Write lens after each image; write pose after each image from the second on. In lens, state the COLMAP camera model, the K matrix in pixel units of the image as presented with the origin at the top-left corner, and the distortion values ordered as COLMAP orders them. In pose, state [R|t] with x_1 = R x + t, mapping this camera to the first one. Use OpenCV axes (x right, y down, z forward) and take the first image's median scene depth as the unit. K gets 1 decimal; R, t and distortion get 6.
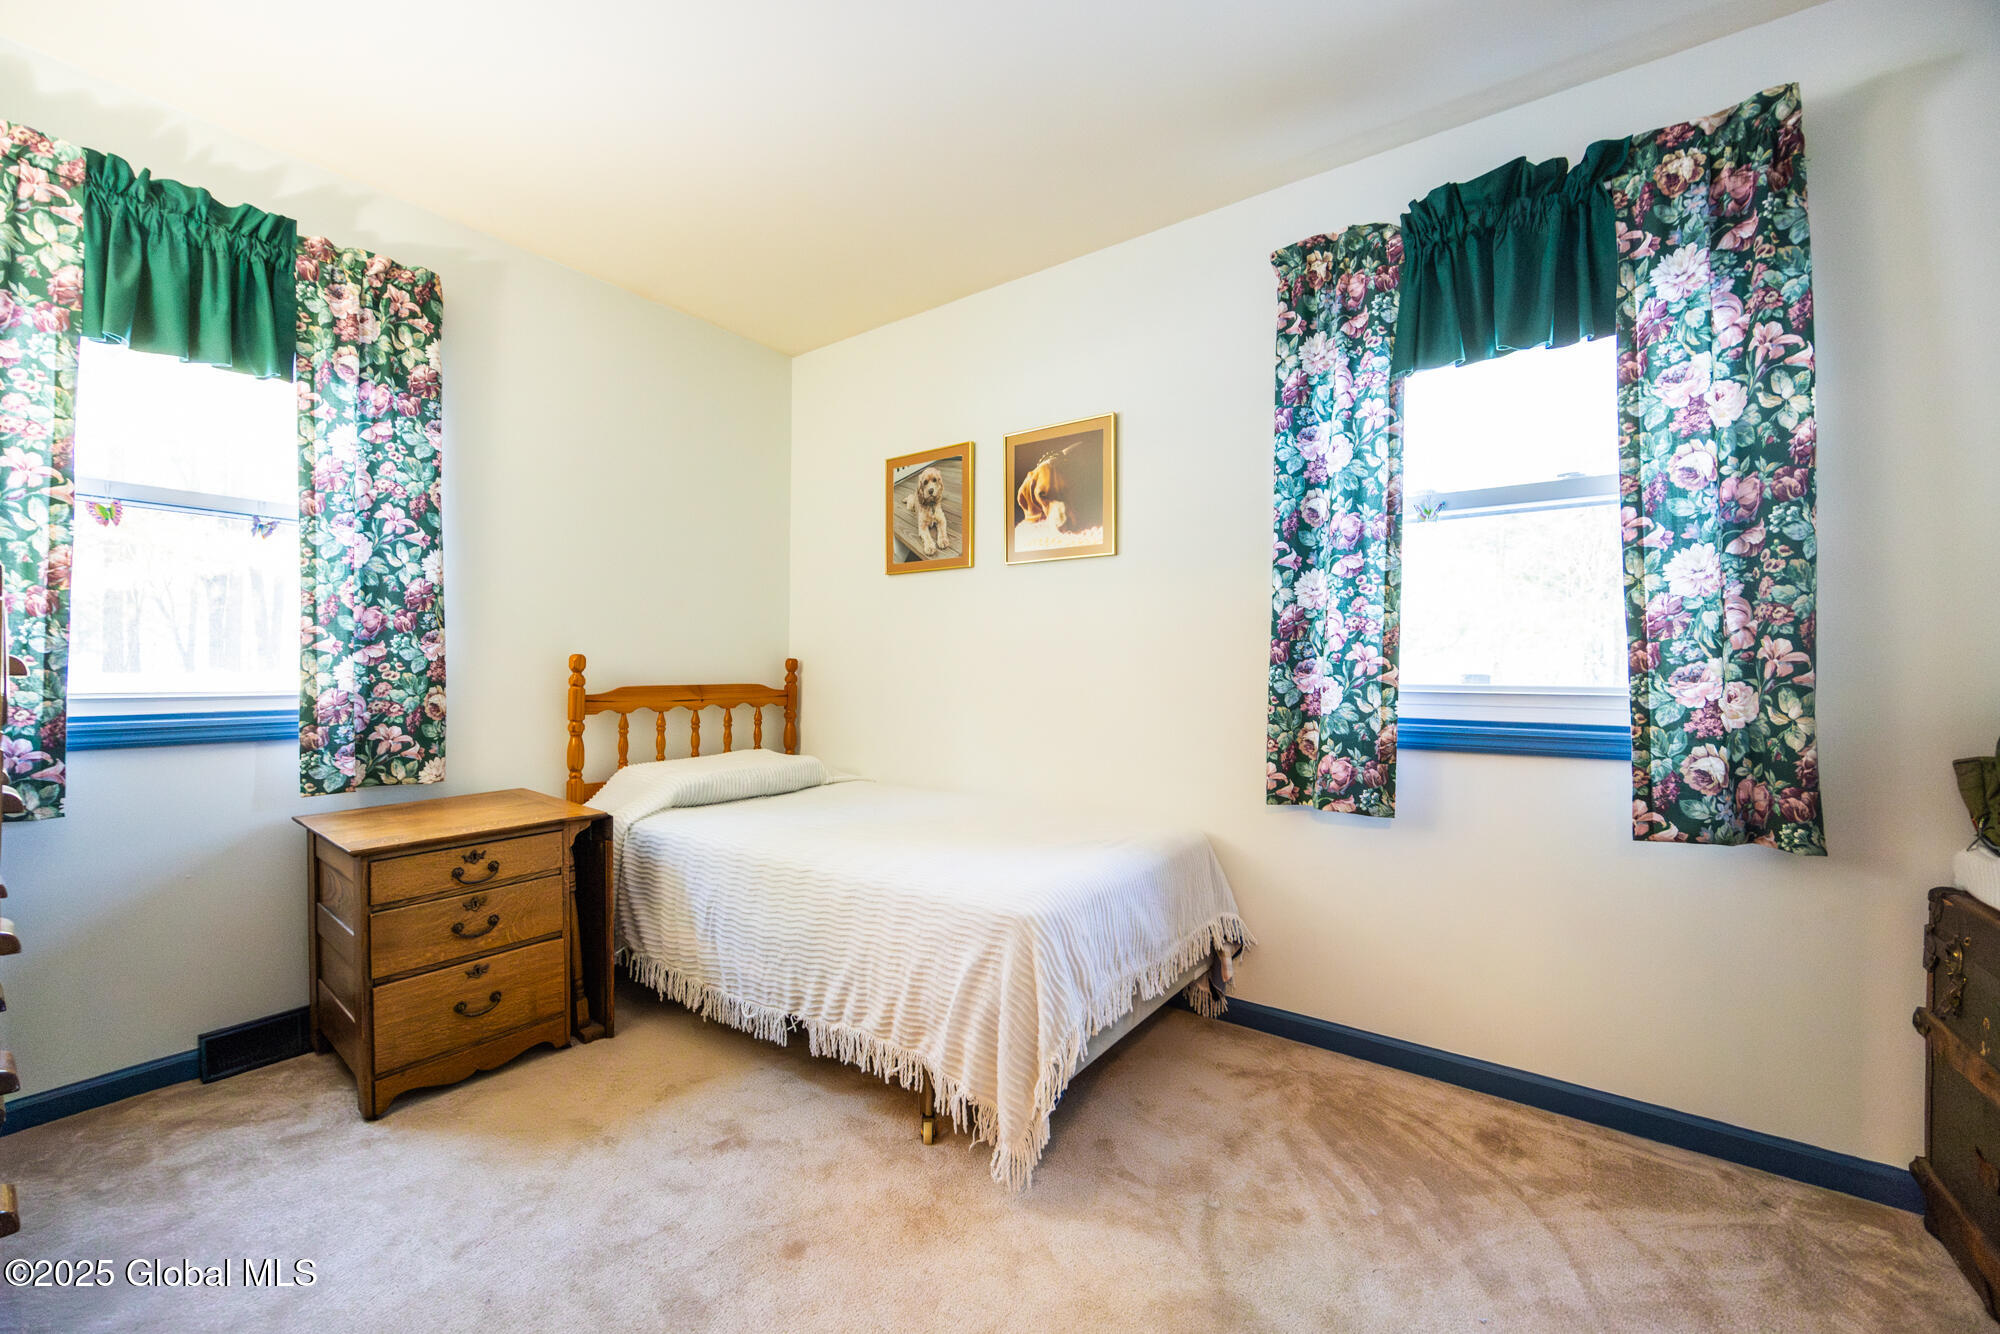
lens RADIAL K [[781.6, 0, 1000.0], [0, 781.6, 667.0], [0, 0, 1]] dist [-0.000645, 0.000060]
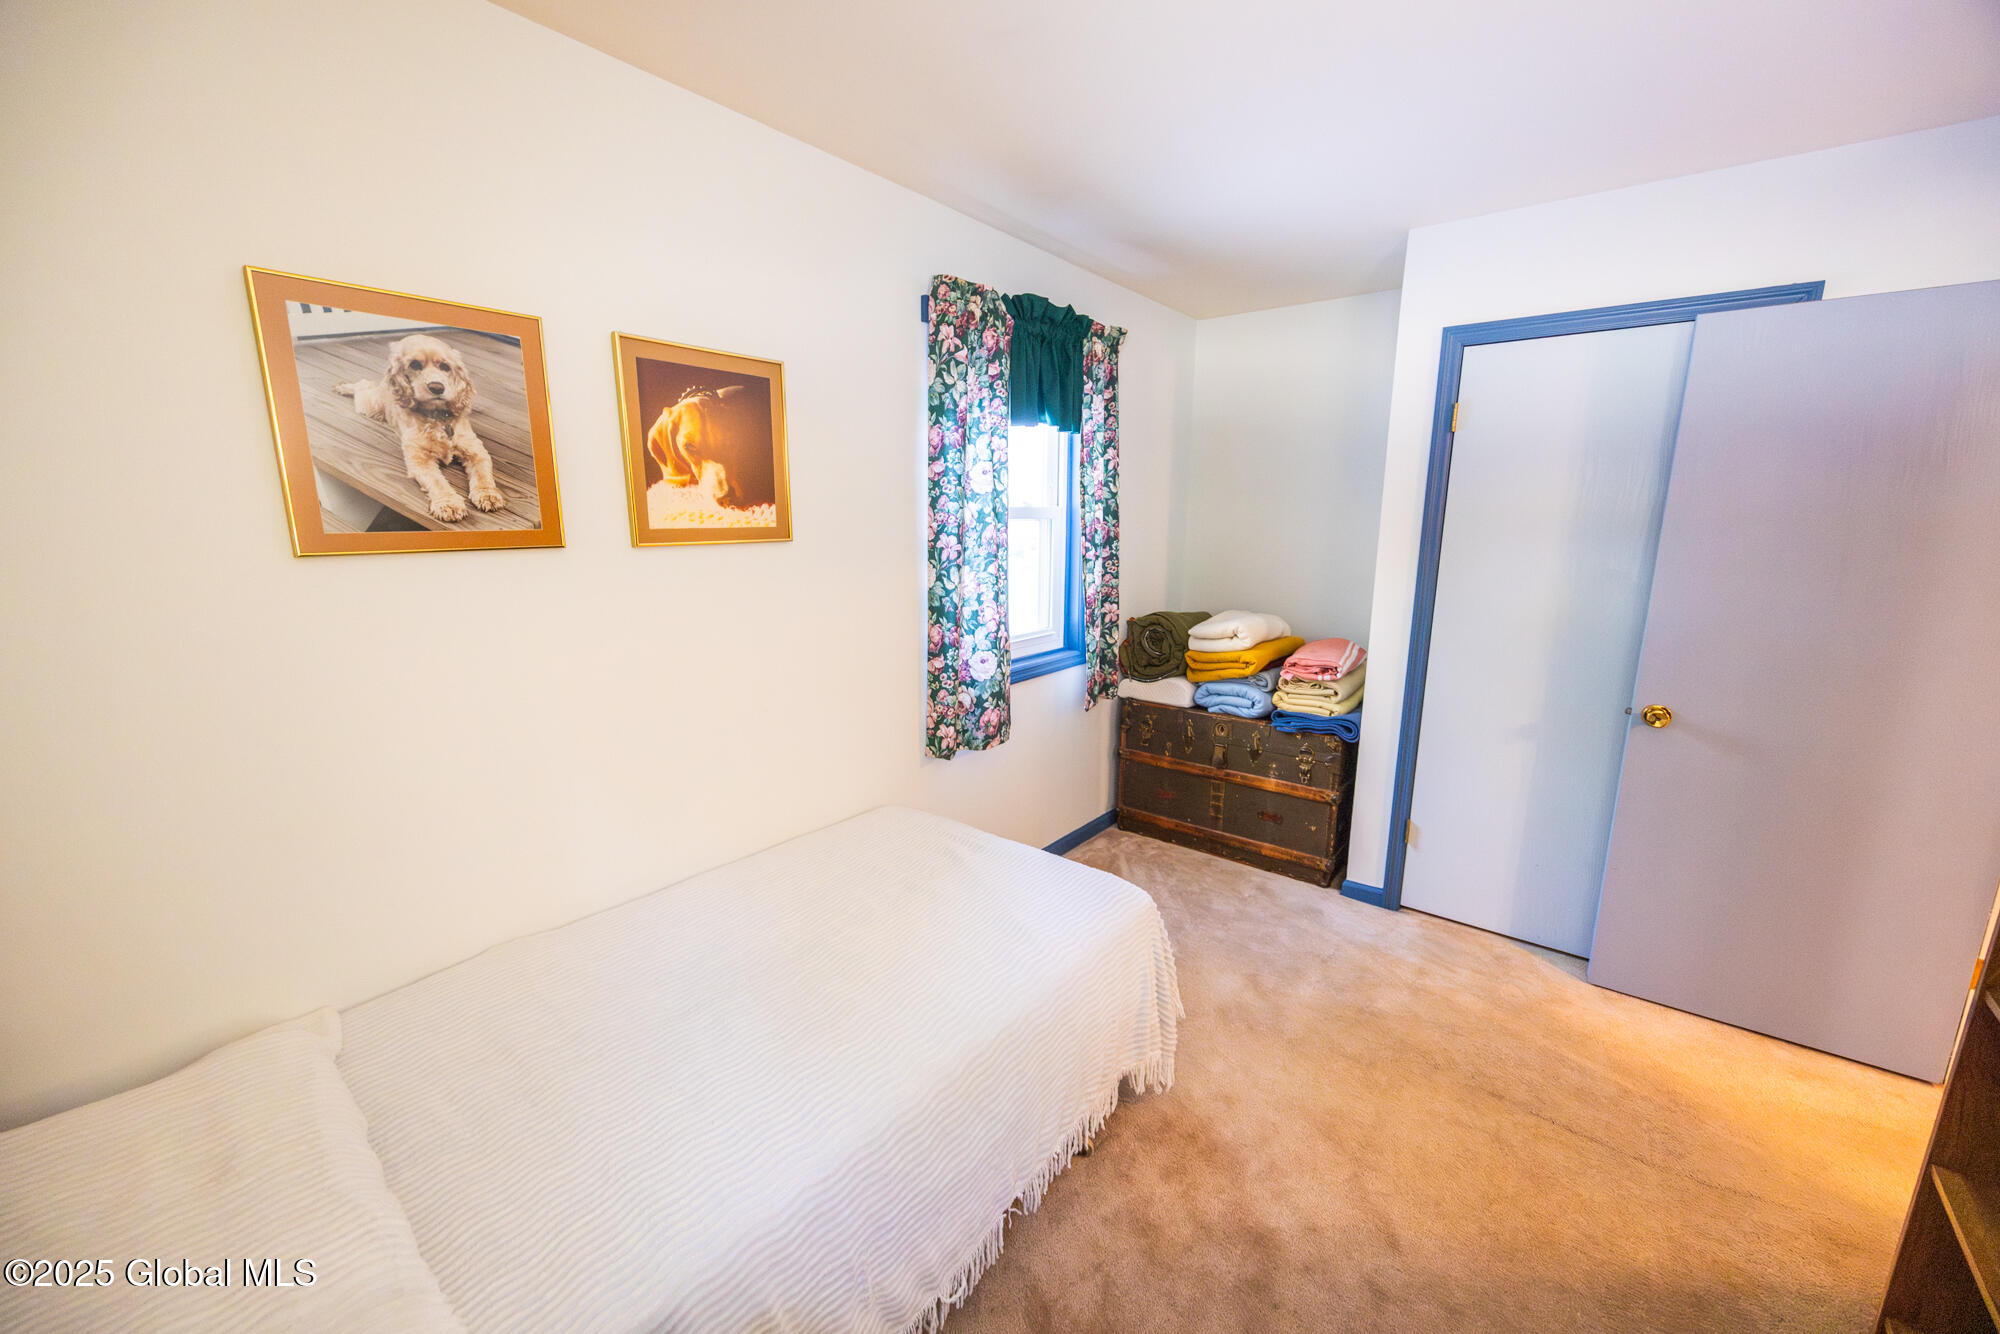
lens RADIAL K [[781.6, 0, 1000.0], [0, 781.6, 667.0], [0, 0, 1]] dist [-0.000645, 0.000060]
pose [[0.040459, -0.207889, 0.977315, -0.642954], [-0.008246, 0.978013, 0.208379, -0.174556], [-0.999147, -0.016490, 0.037855, 0.687960]]
